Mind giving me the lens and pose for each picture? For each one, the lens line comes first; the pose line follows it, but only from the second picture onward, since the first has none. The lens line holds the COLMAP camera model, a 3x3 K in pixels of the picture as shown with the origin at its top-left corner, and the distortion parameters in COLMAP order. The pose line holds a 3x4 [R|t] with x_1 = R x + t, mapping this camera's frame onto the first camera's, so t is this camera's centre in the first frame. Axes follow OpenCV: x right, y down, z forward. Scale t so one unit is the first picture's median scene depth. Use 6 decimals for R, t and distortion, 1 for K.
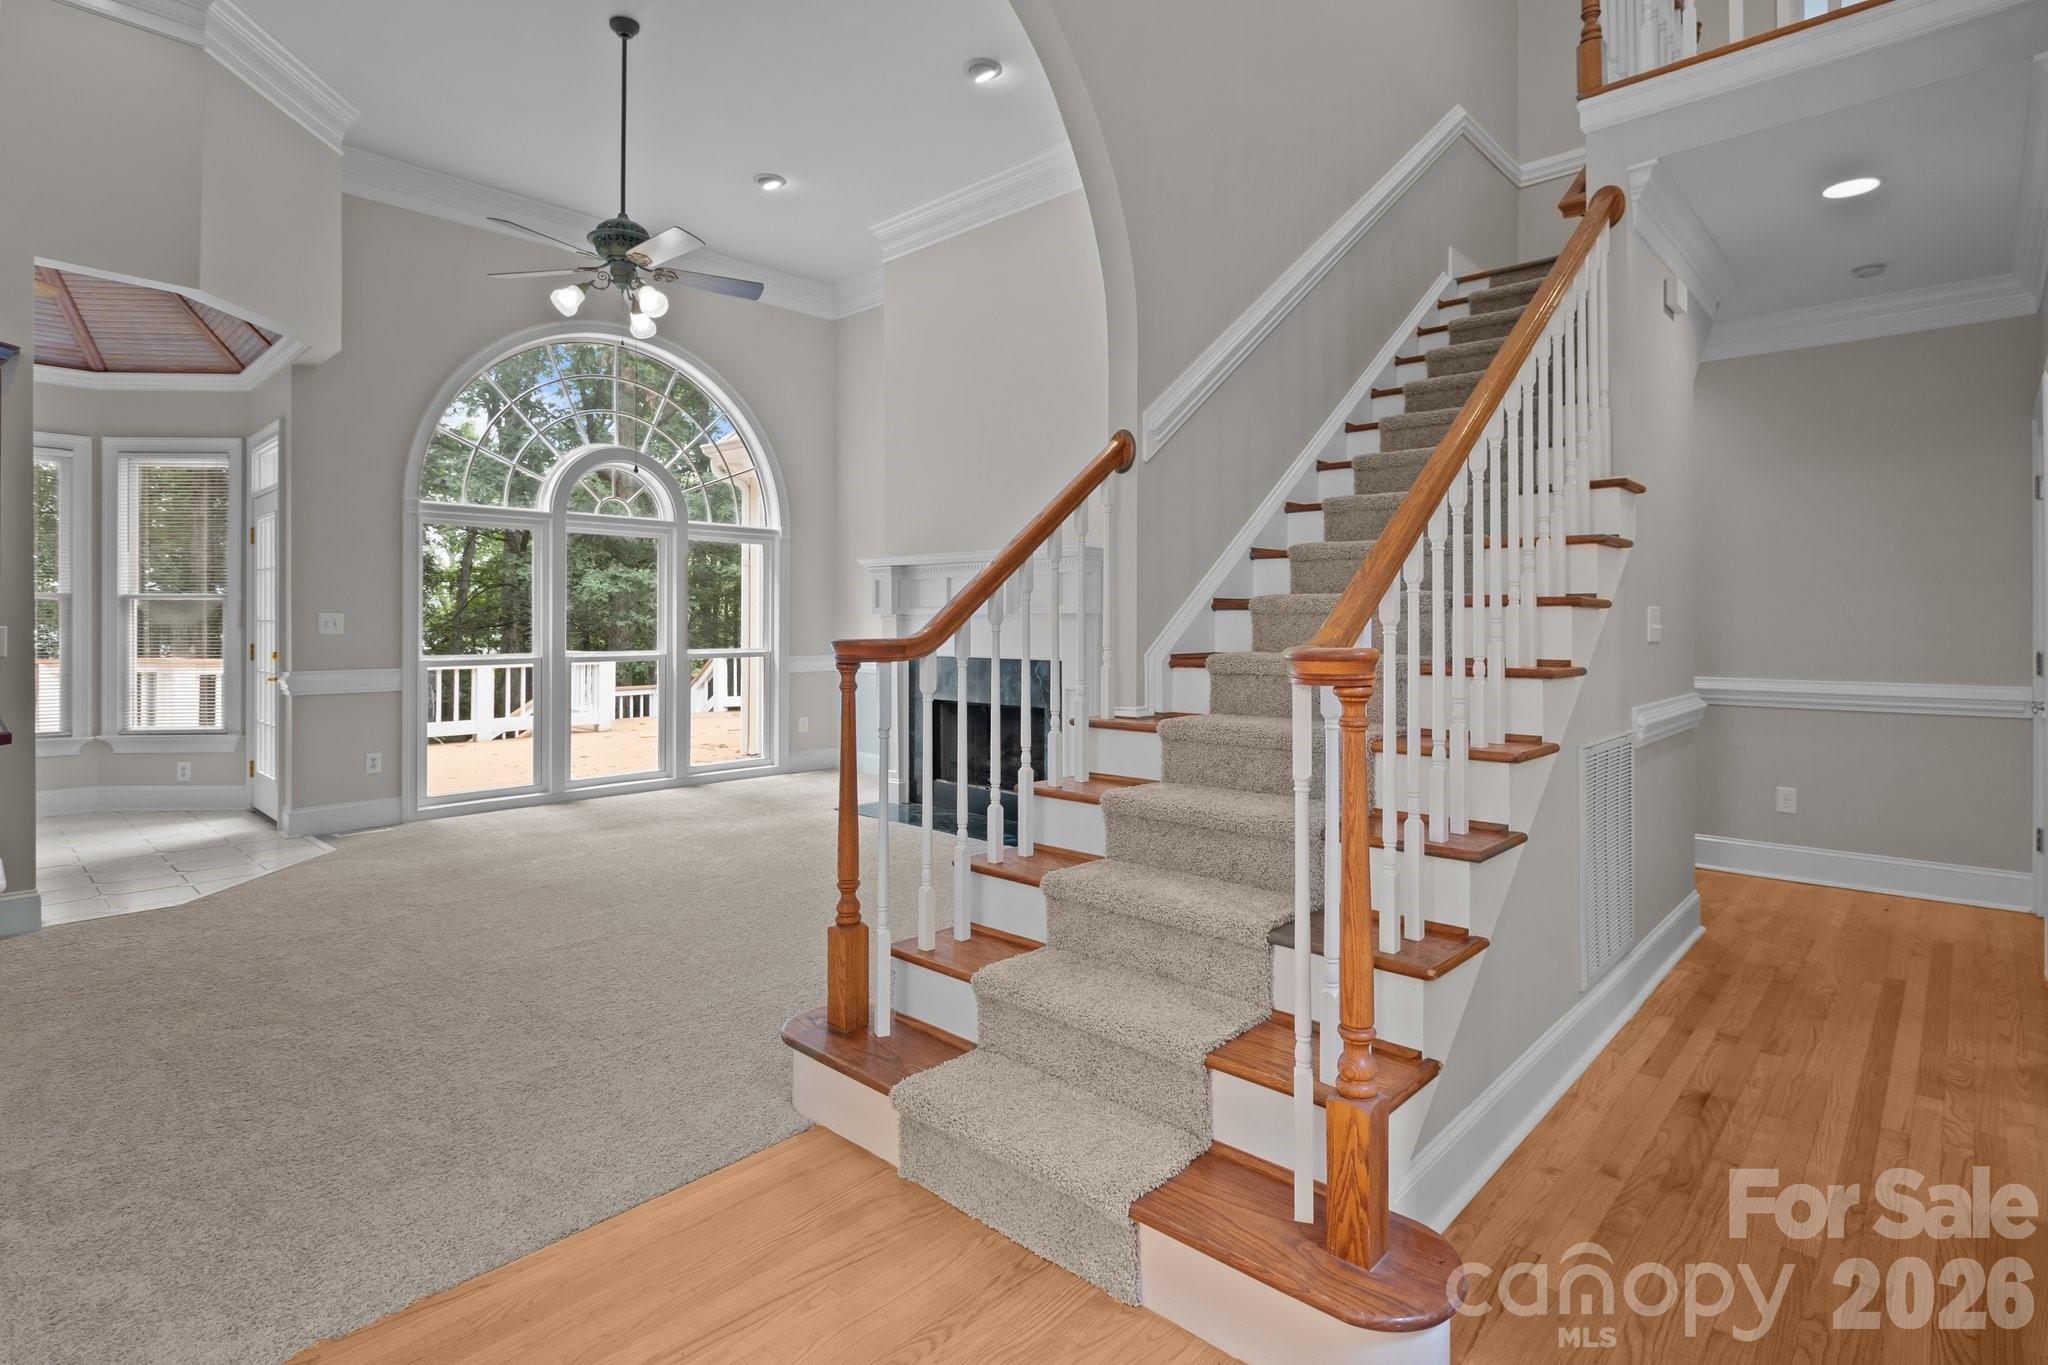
lens RADIAL K [[1016.0, 0, 1027.8], [0, 1016.0, 617.6], [0, 0, 1]] dist [-0.003305, -0.001222]
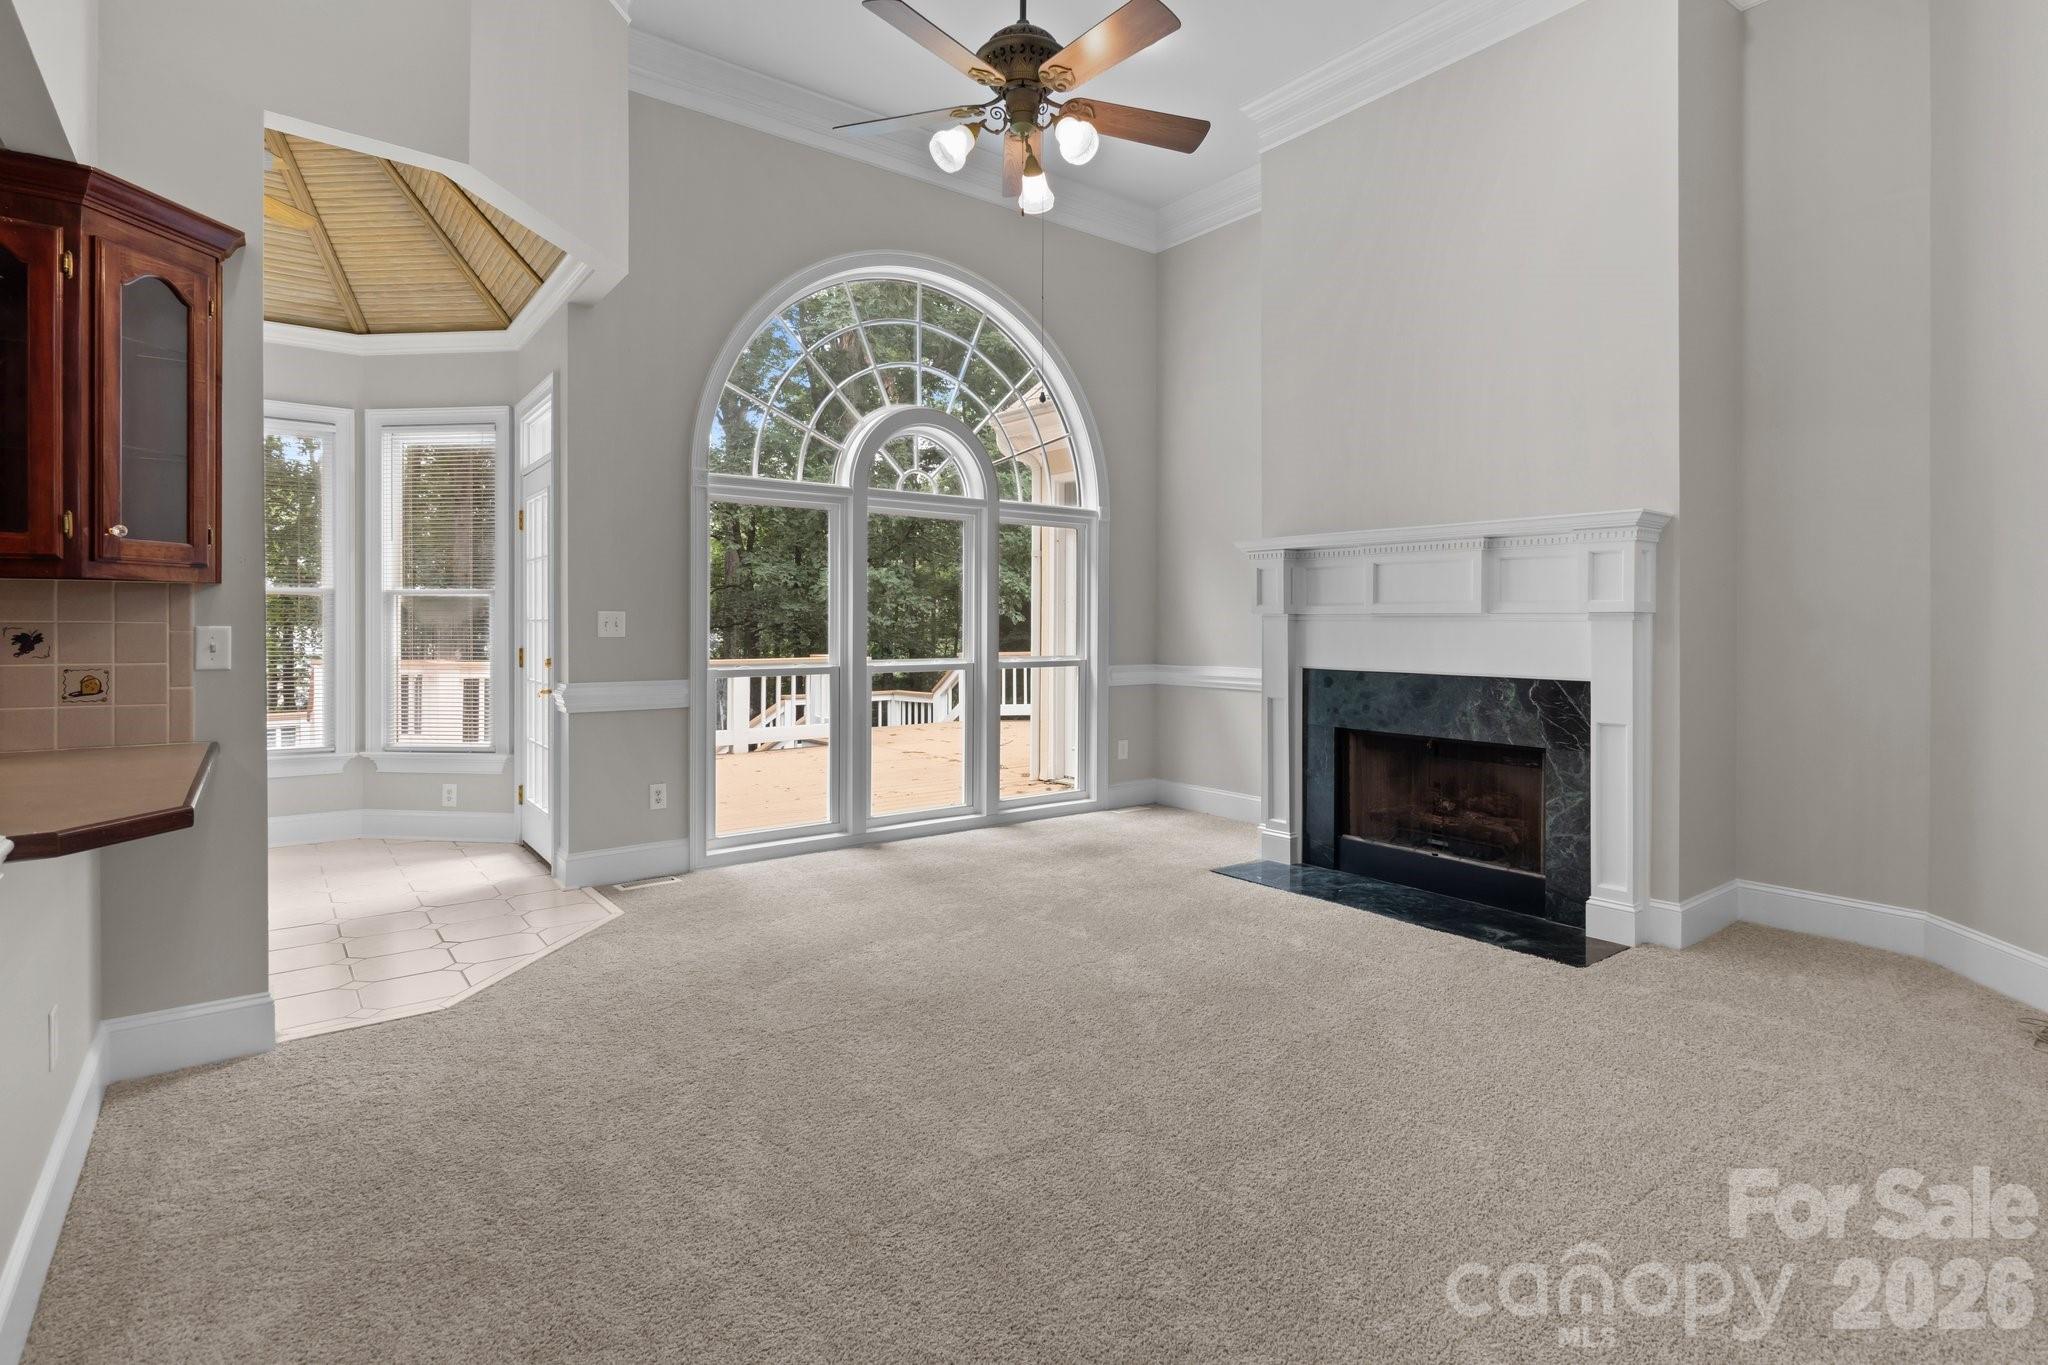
lens RADIAL K [[1010.8, 0, 1025.0], [0, 1010.8, 629.0], [0, 0, 1]] dist [-0.002510, -0.000795]
pose [[0.984697, 0.003494, -0.174240, -0.203659], [-0.001994, 0.999959, 0.008785, 0.001894], [0.174263, -0.008304, 0.984664, 0.242540]]
